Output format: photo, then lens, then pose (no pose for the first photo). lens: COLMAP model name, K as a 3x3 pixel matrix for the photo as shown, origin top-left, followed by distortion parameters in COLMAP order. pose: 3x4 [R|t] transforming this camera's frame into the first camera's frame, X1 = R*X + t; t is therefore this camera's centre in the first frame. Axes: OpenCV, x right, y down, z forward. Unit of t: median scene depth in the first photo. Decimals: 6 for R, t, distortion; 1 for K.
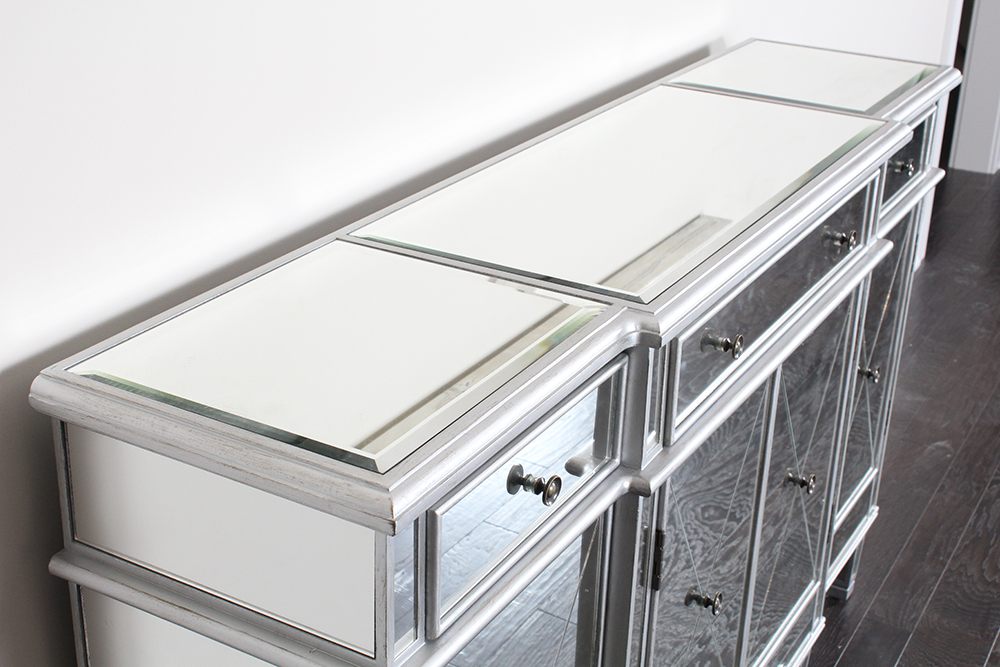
lens RADIAL K [[1439.4, 0, 500.0], [0, 1439.4, 333.5], [0, 0, 1]] dist [0.044202, 0.107426]
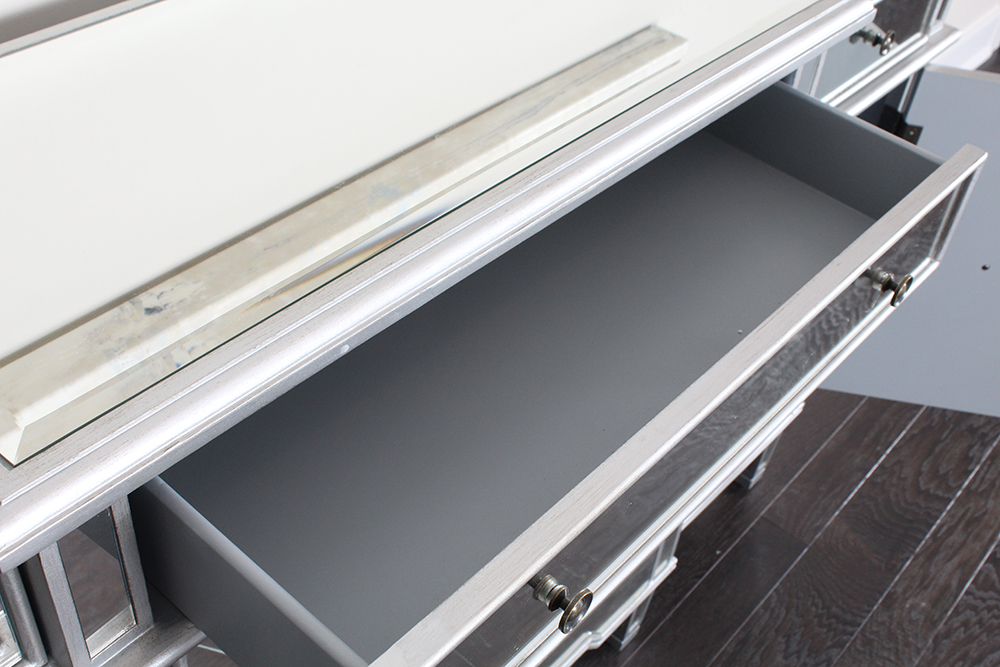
lens RADIAL K [[1083.6, 0, 500.0], [0, 1083.6, 333.5], [0, 0, 1]] dist [0.009856, 0.005686]
pose [[0.978140, 0.155218, -0.138381, 0.166664], [-0.106172, 0.944963, 0.309470, -0.098247], [0.178800, -0.288013, 0.940786, 0.369650]]
